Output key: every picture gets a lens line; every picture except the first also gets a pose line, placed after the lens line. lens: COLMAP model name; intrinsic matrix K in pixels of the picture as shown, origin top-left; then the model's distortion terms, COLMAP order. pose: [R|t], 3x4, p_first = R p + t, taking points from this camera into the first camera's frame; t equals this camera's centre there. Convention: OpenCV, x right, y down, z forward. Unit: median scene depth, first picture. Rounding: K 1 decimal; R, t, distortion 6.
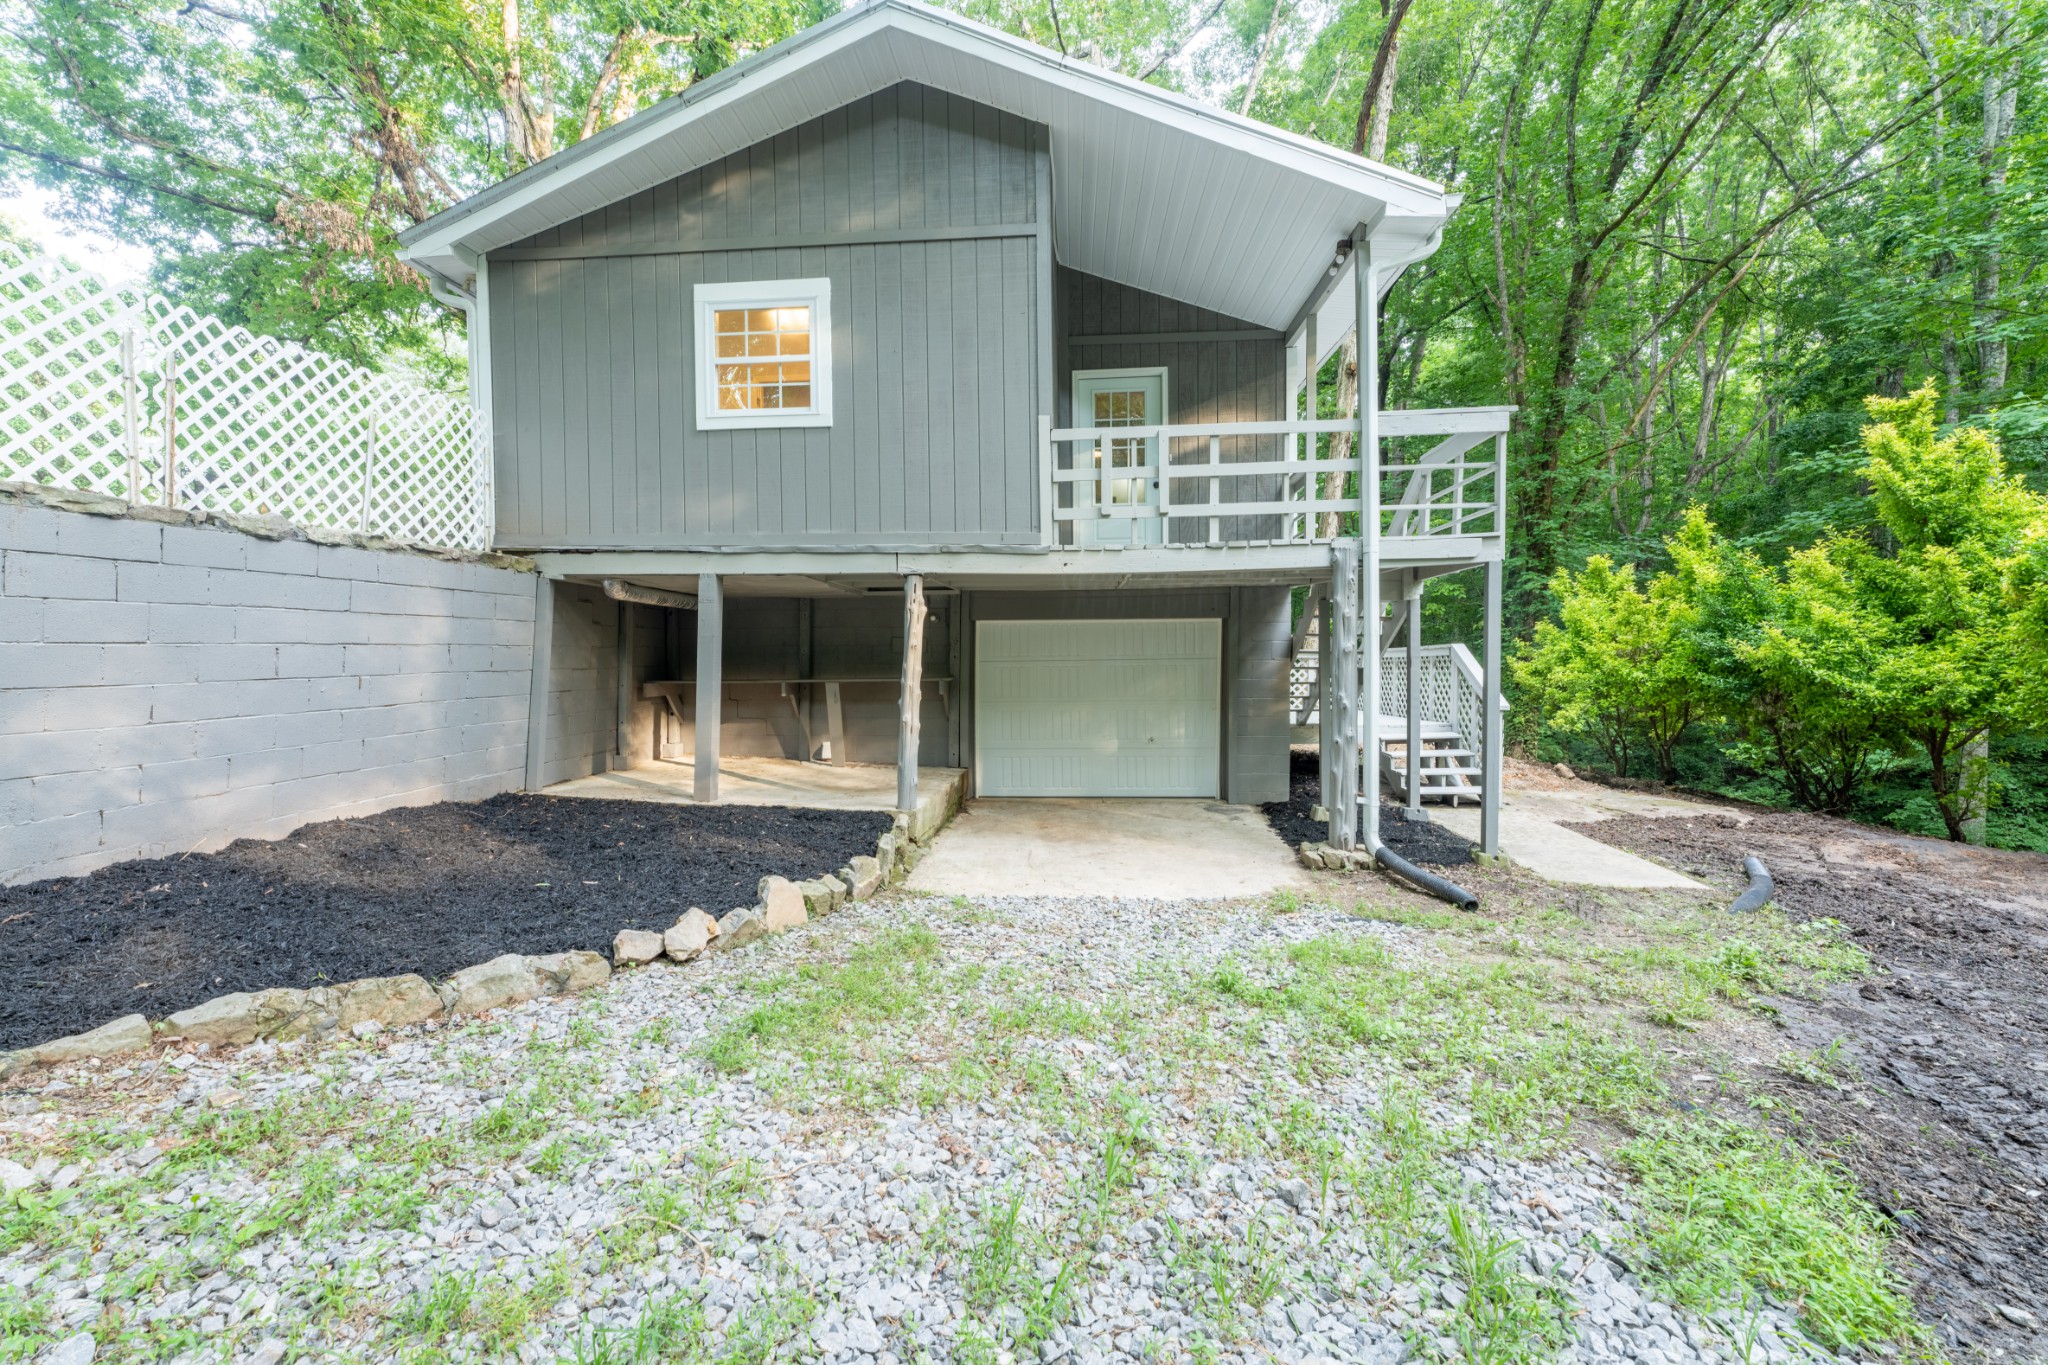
lens RADIAL K [[817.8, 0, 1023.7], [0, 817.8, 677.7], [0, 0, 1]] dist [0.001255, -0.000255]
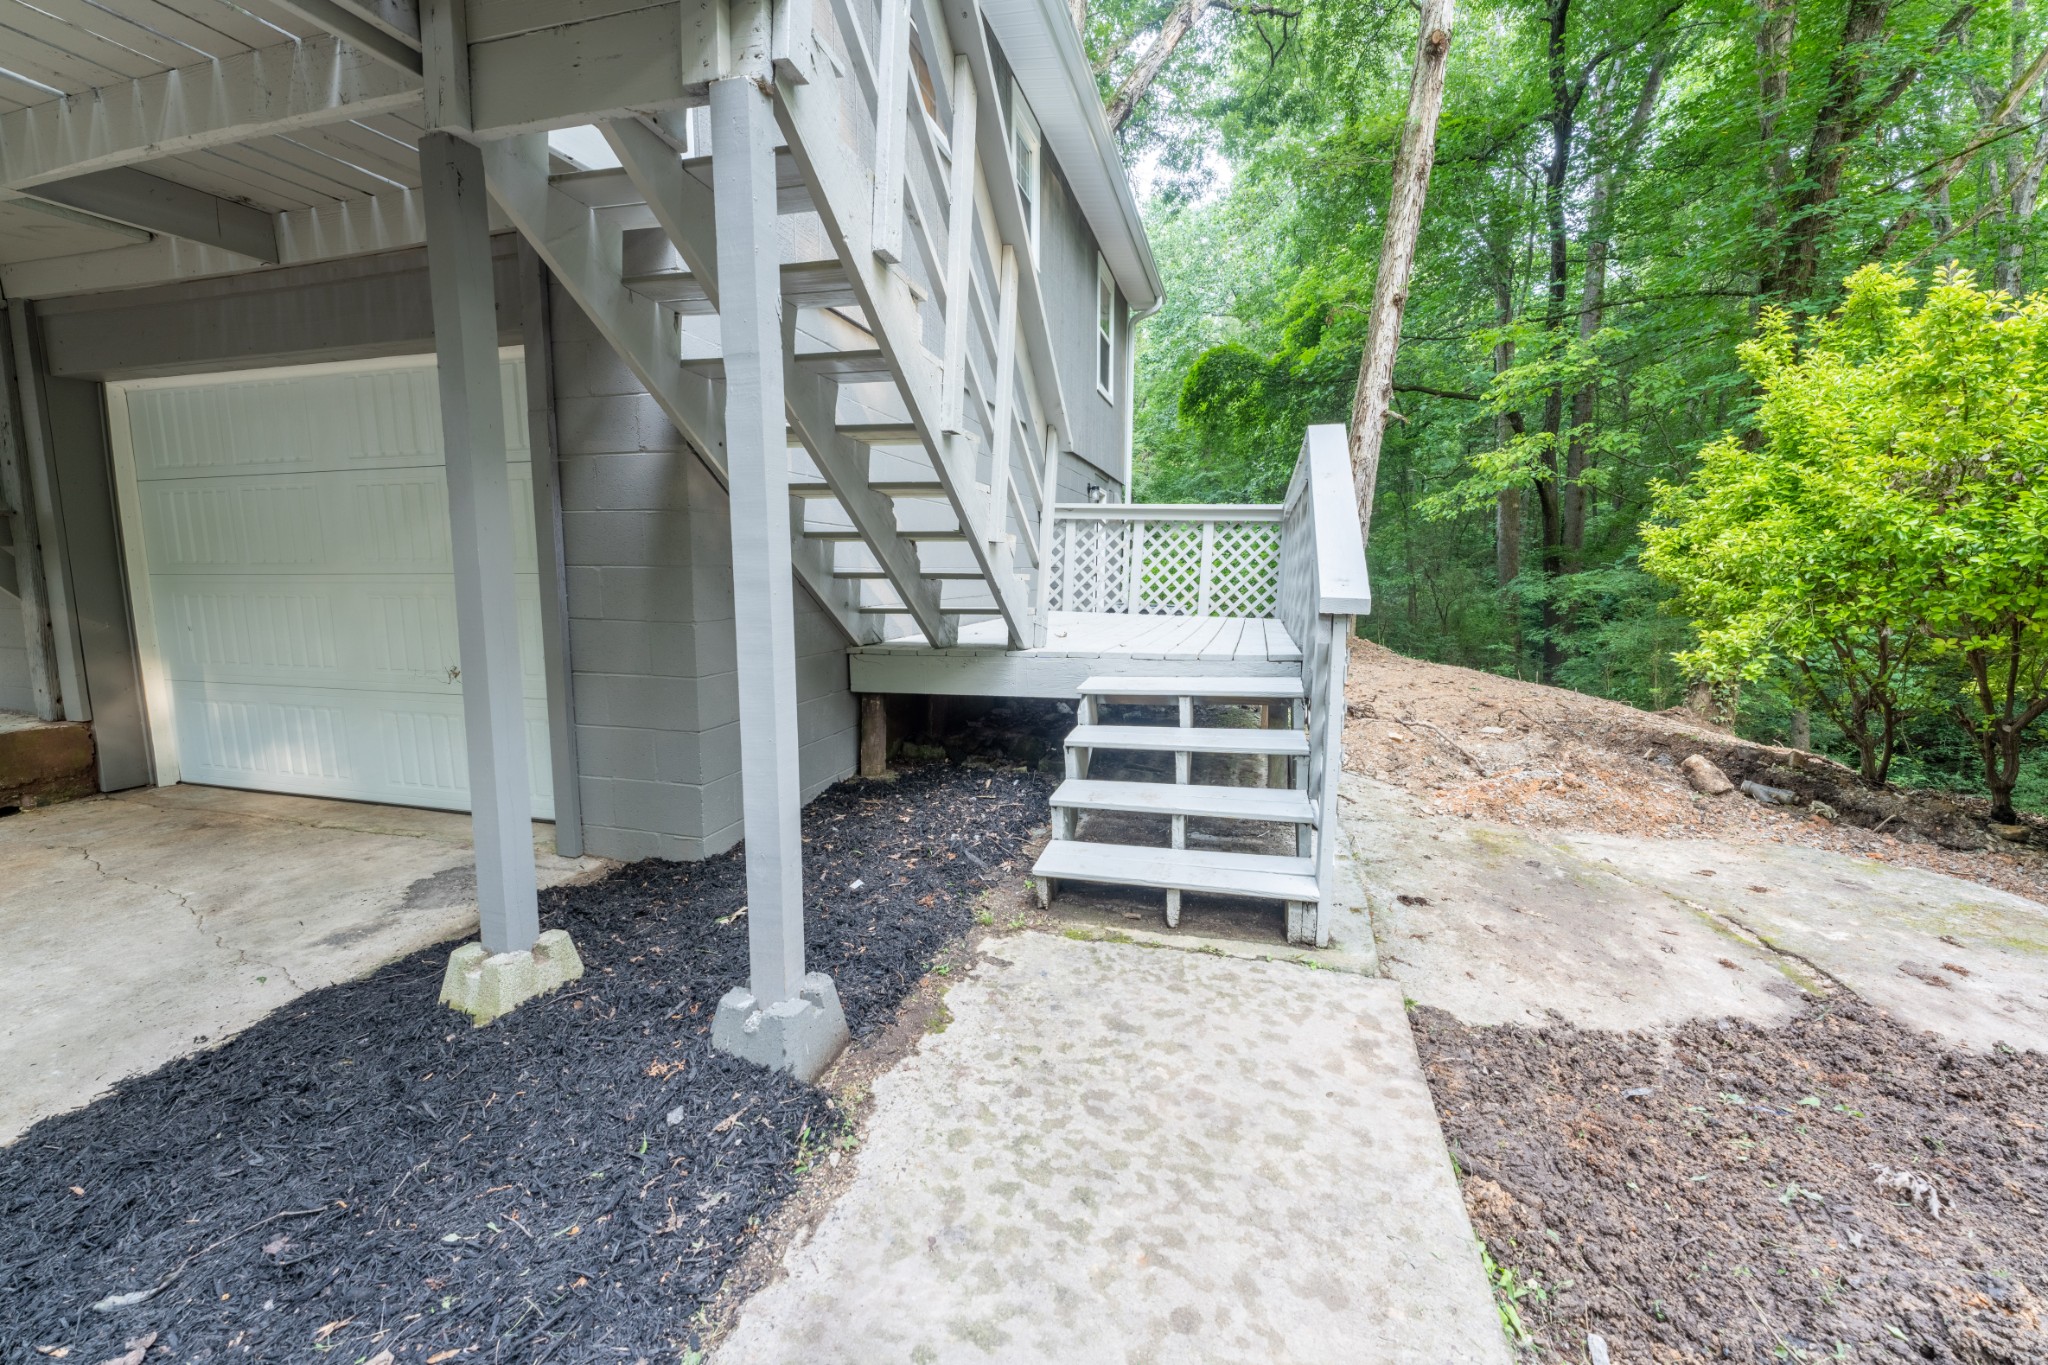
lens RADIAL K [[817.8, 0, 1023.7], [0, 817.8, 677.7], [0, 0, 1]] dist [0.001255, -0.000255]
pose [[0.979213, 0.035166, -0.199764, 0.401533], [-0.013726, 0.994087, 0.107713, 0.024658], [0.202371, -0.102732, 0.973906, 0.527187]]
